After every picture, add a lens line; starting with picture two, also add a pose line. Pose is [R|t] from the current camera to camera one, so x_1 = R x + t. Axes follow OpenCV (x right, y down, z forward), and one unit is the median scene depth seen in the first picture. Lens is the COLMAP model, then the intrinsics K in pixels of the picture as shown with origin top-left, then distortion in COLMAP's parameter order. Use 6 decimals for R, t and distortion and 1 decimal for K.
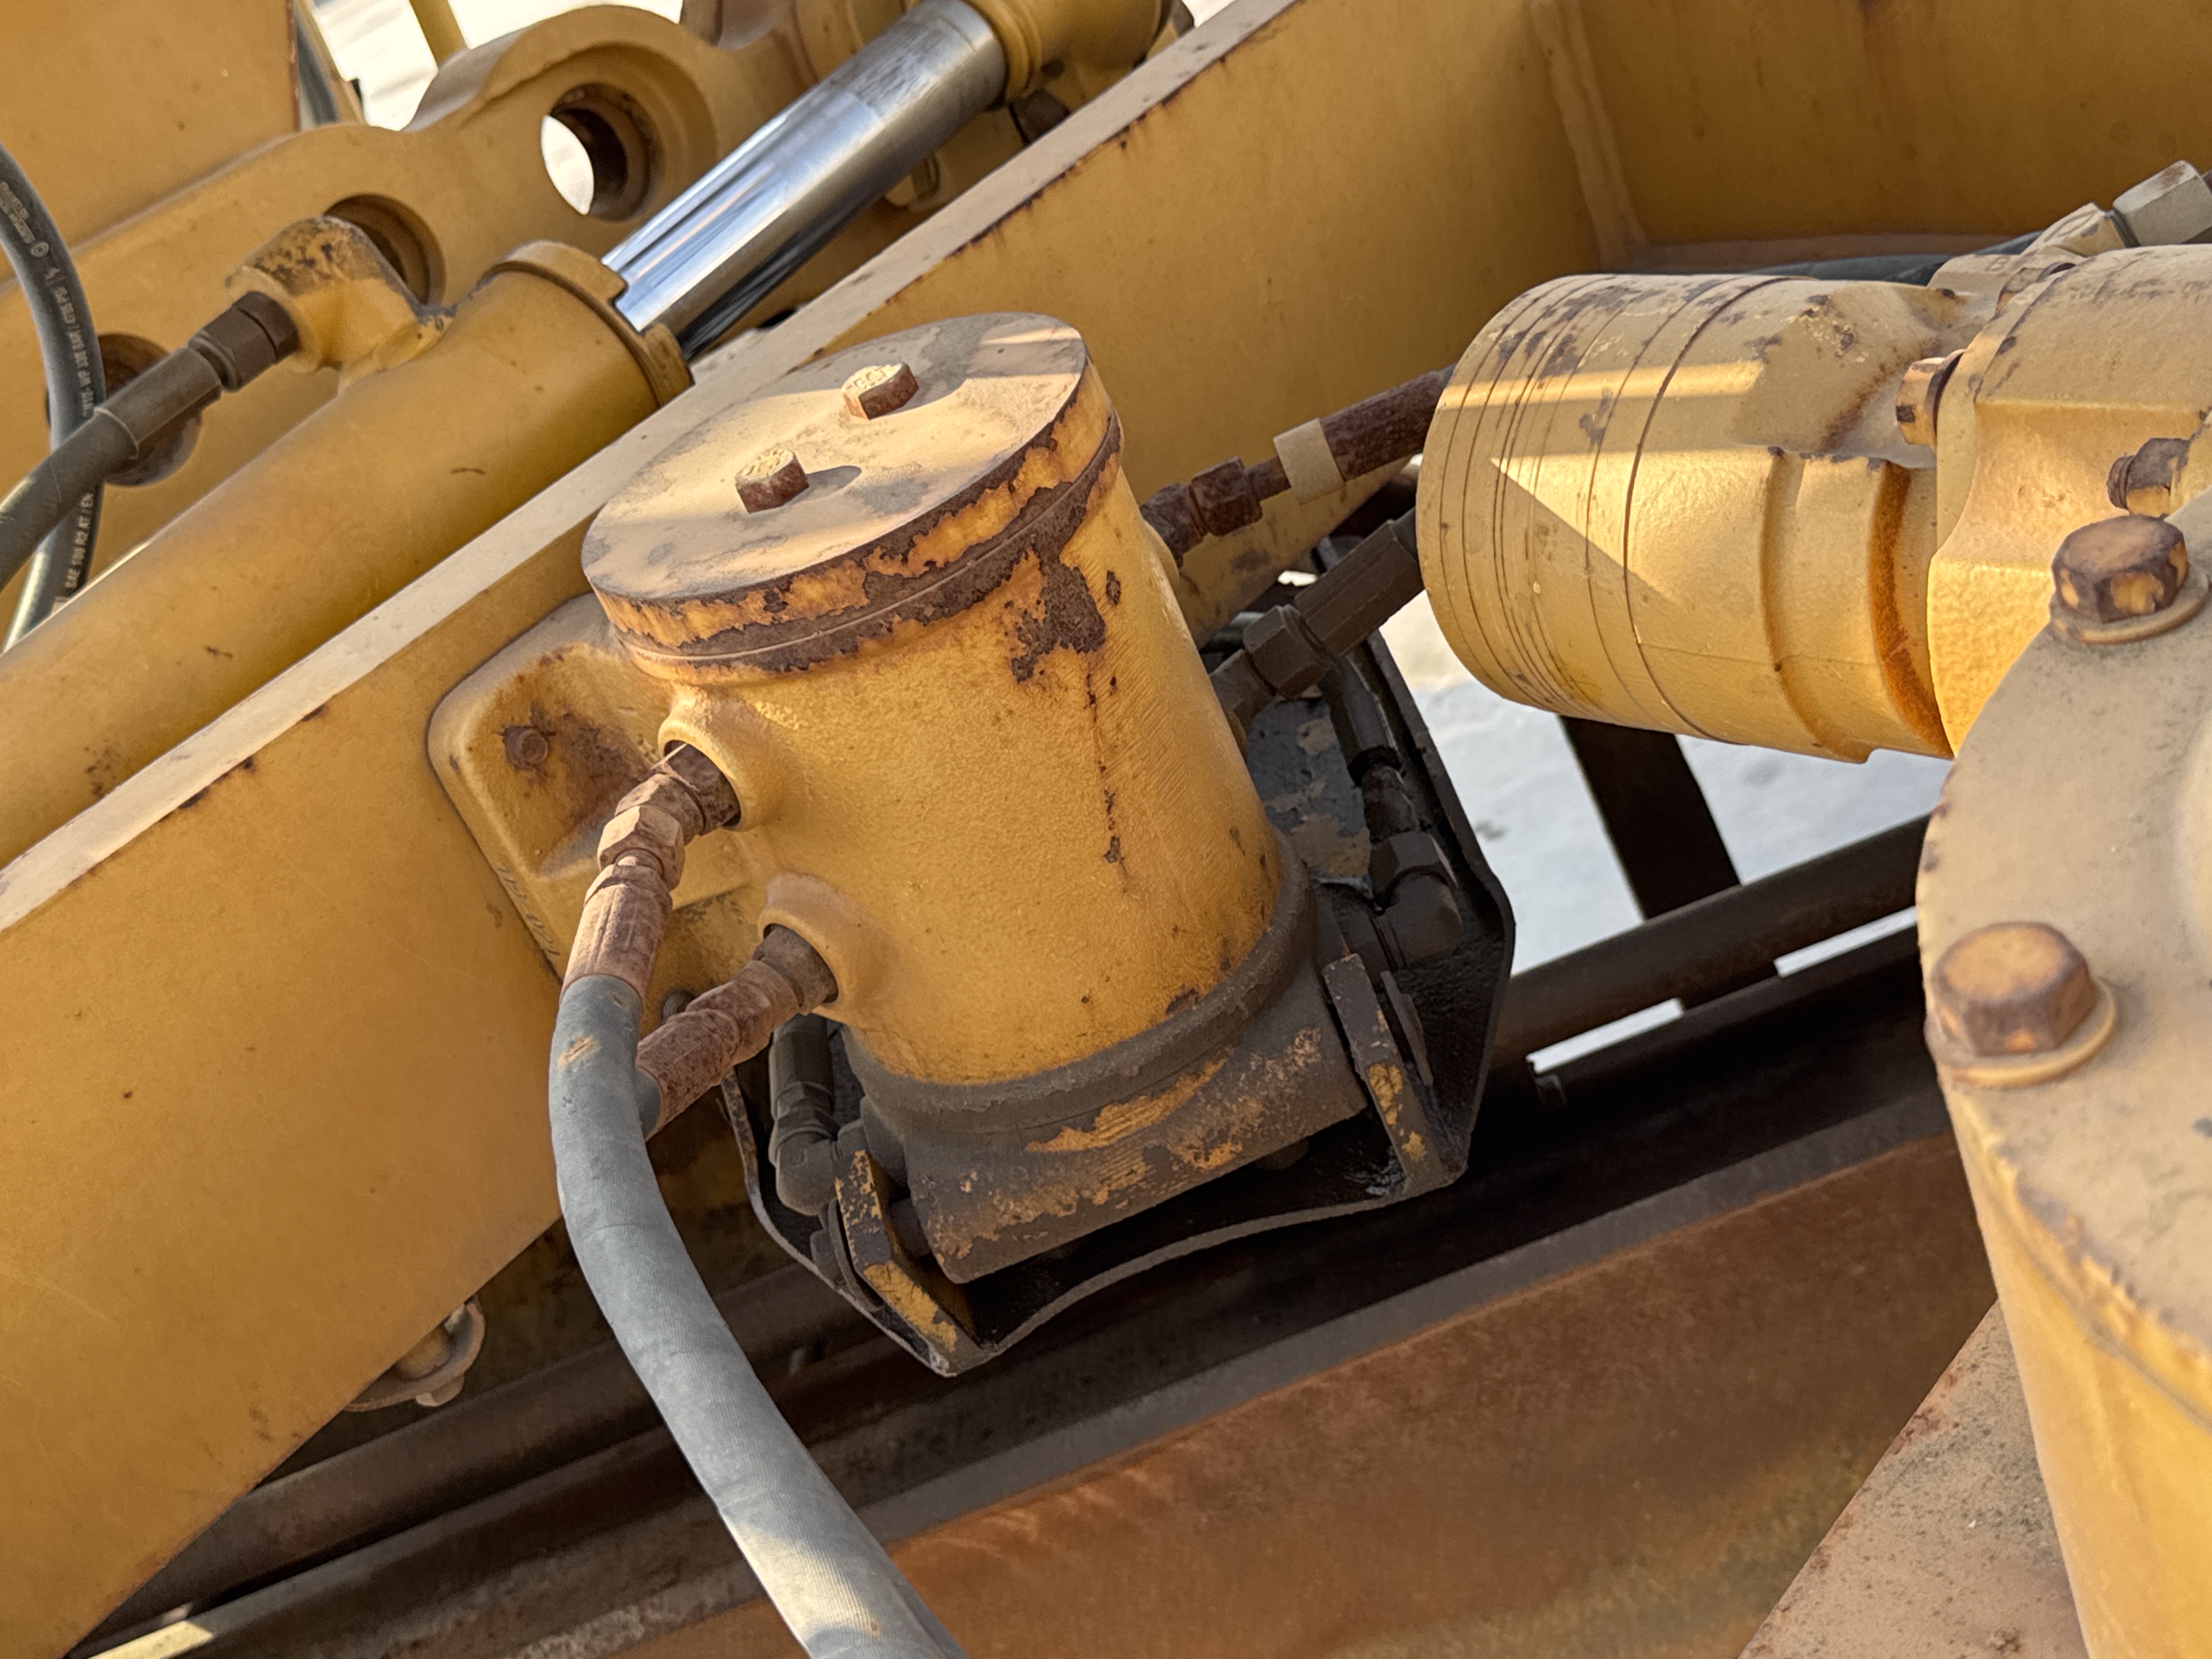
lens RADIAL K [[2678.5, 0, 1106.0], [0, 2678.5, 829.5], [0, 0, 1]] dist [0.136293, 0.027382]
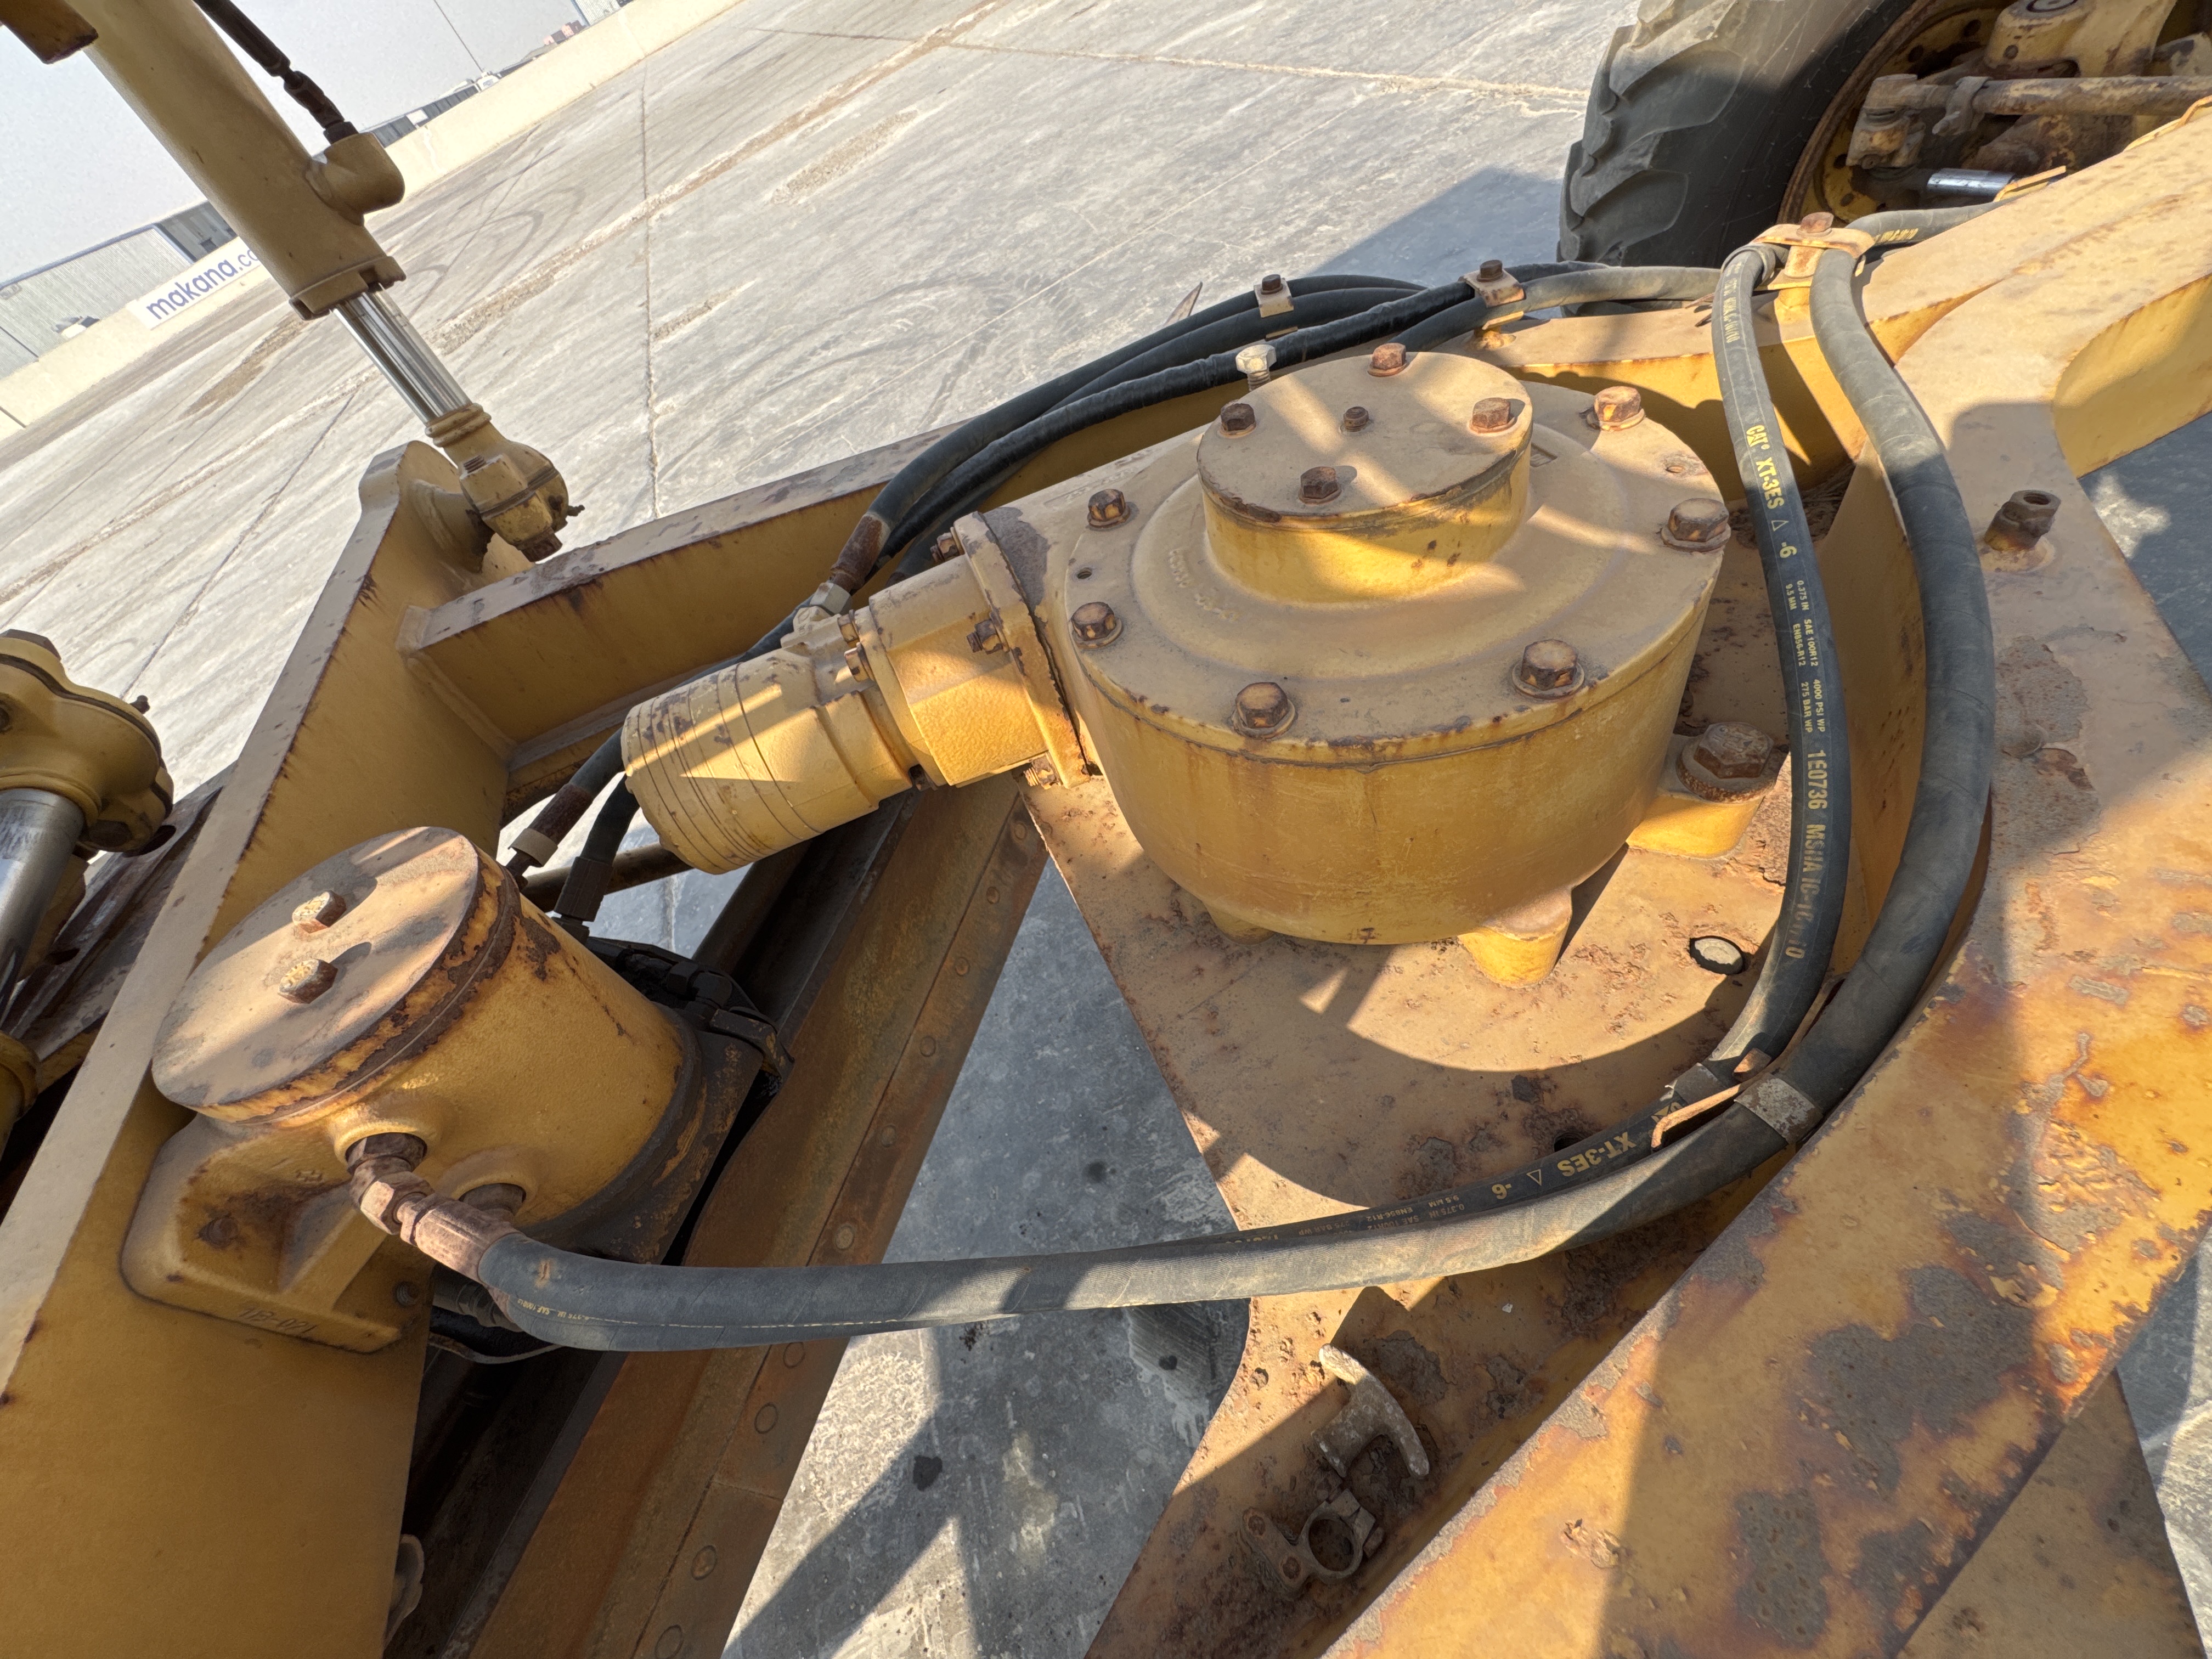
lens RADIAL K [[887.4, 0, 1106.0], [0, 887.4, 829.5], [0, 0, 1]] dist [0.000240, 0.000067]
pose [[0.456814, -0.468174, 0.756396, -0.277950], [0.529351, 0.826432, 0.191829, -0.053626], [-0.714919, 0.312768, 0.625354, 0.291779]]
